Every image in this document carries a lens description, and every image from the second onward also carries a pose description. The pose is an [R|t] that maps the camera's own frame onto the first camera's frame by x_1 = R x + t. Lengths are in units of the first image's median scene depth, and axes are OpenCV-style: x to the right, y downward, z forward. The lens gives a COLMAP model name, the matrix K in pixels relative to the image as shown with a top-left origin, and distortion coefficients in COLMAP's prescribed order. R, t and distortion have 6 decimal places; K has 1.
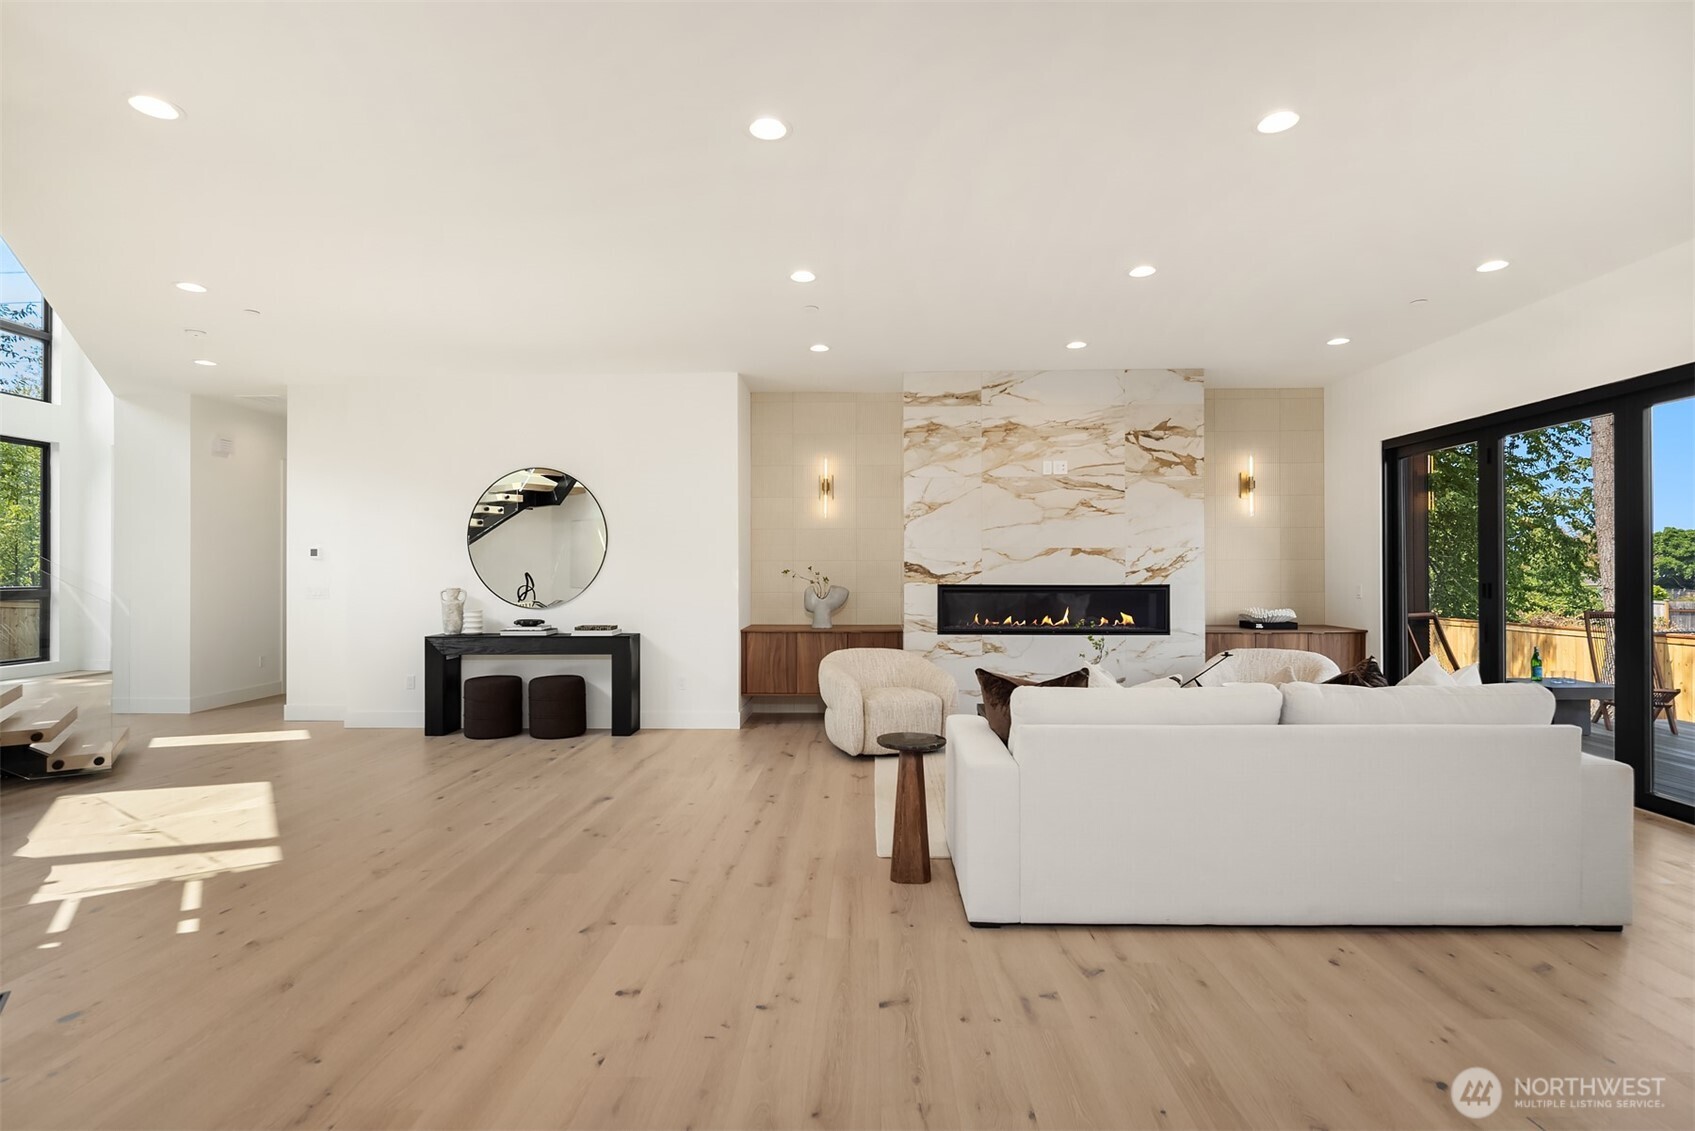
lens RADIAL K [[815.2, 0, 845.4], [0, 815.2, 568.5], [0, 0, 1]] dist [0.001740, -0.002737]
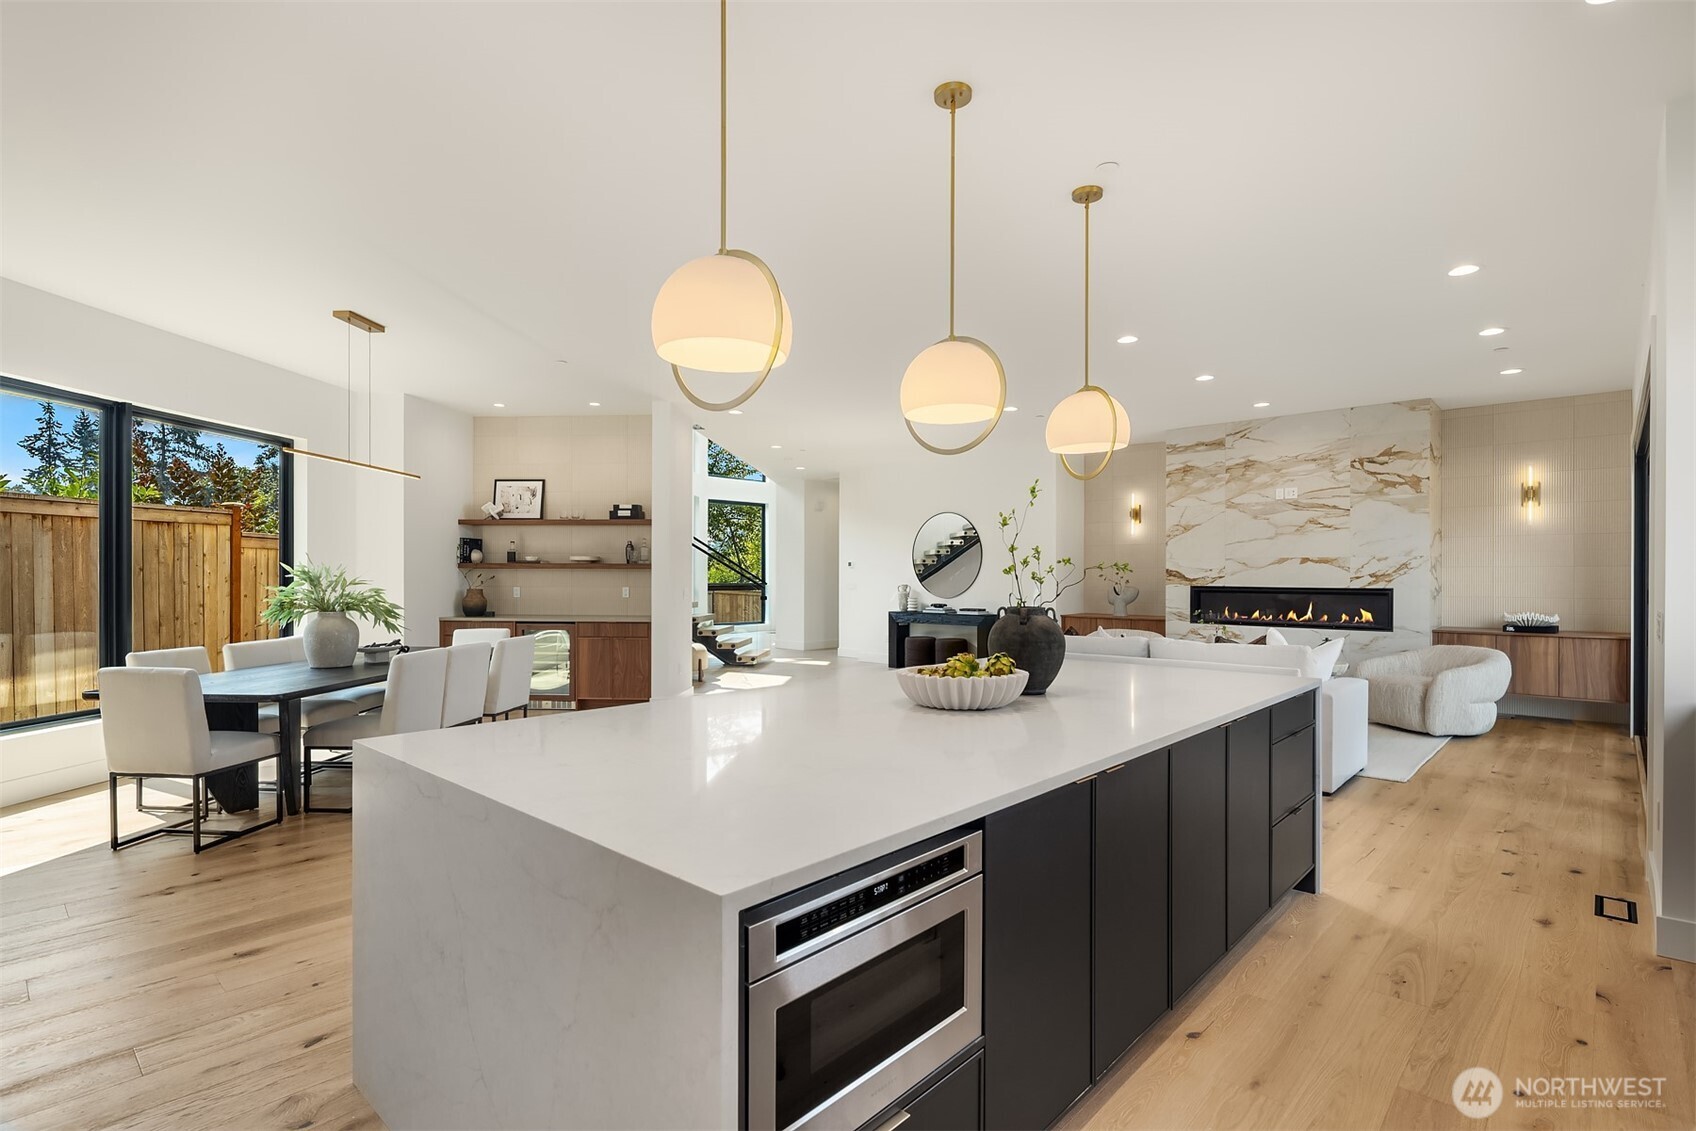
lens RADIAL K [[815.7, 0, 852.1], [0, 815.7, 567.9], [0, 0, 1]] dist [0.001740, -0.002737]
pose [[0.751022, -0.002214, -0.660274, 0.582751], [-0.001407, 0.999987, -0.004954, -0.002468], [0.660276, 0.004650, 0.751008, -0.378870]]
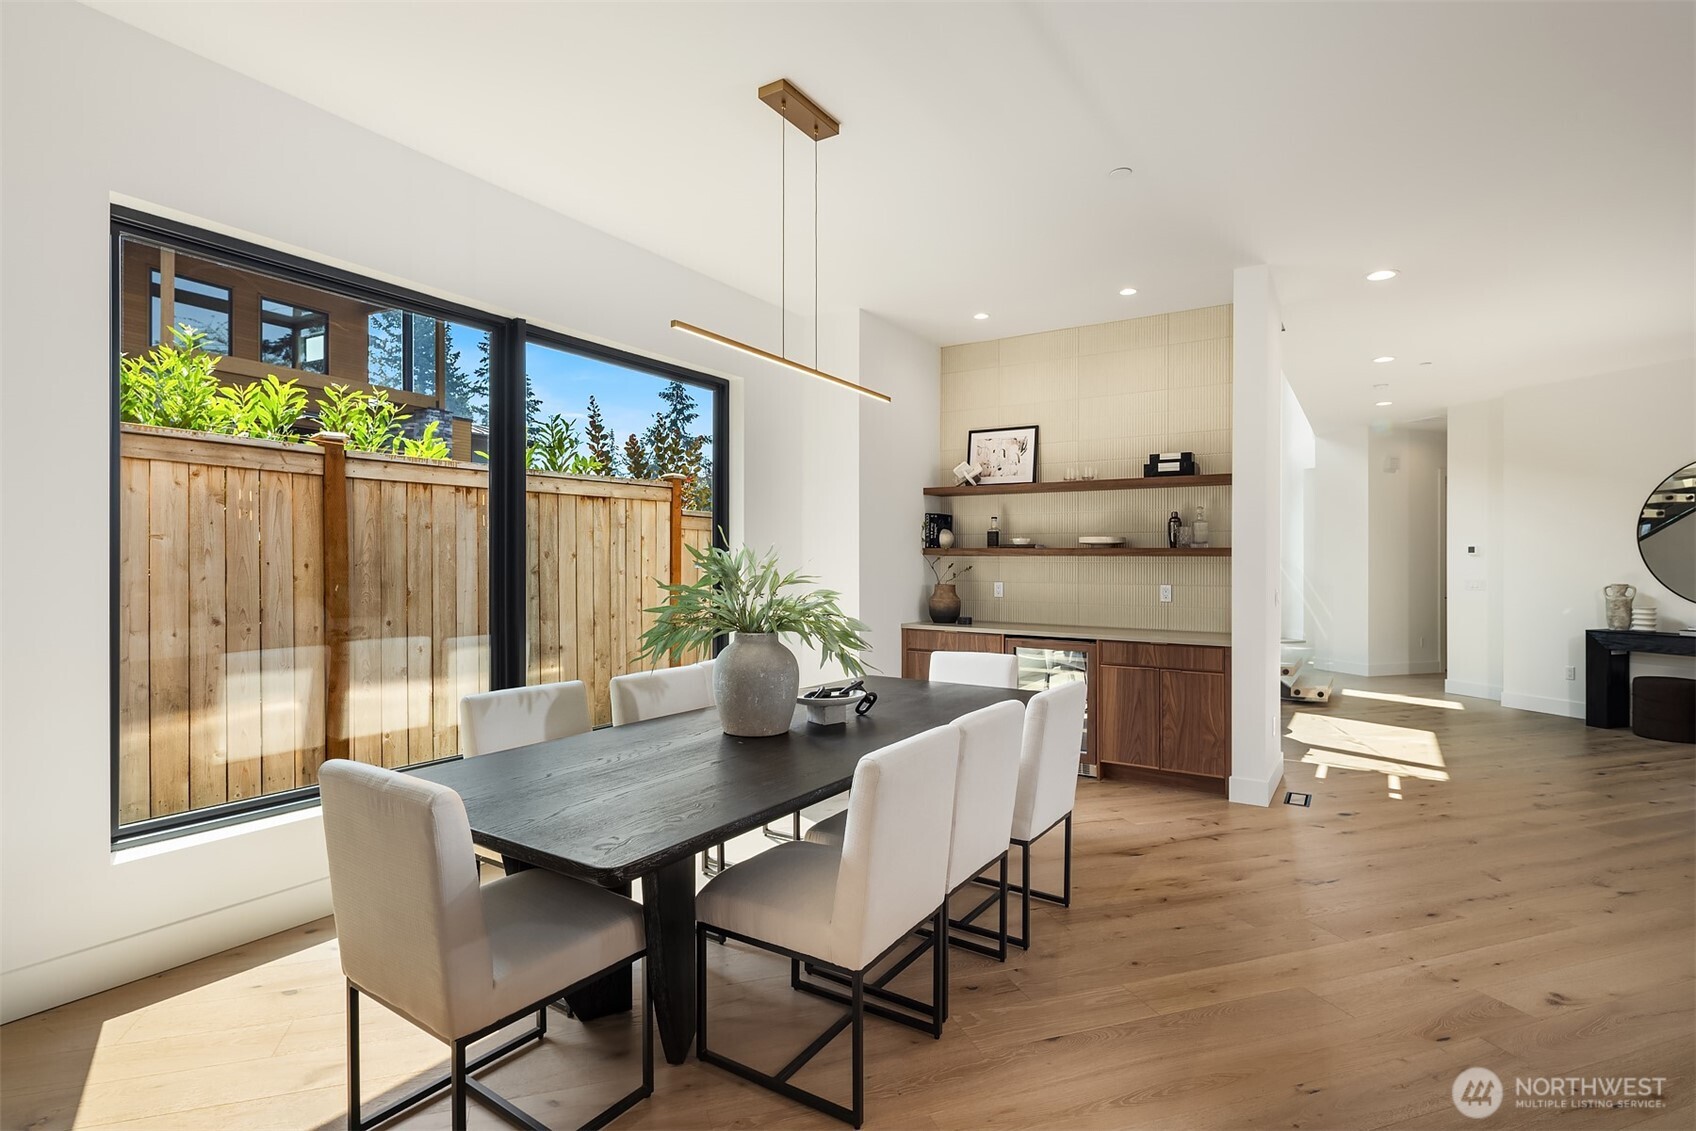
lens RADIAL K [[815.7, 0, 858.3], [0, 815.7, 555.4], [0, 0, 1]] dist [0.001740, -0.002737]
pose [[0.354740, -0.002309, -0.934962, 0.121398], [-0.004809, 0.999979, -0.004294, -0.002437], [0.934953, 0.006020, 0.354721, -0.225778]]
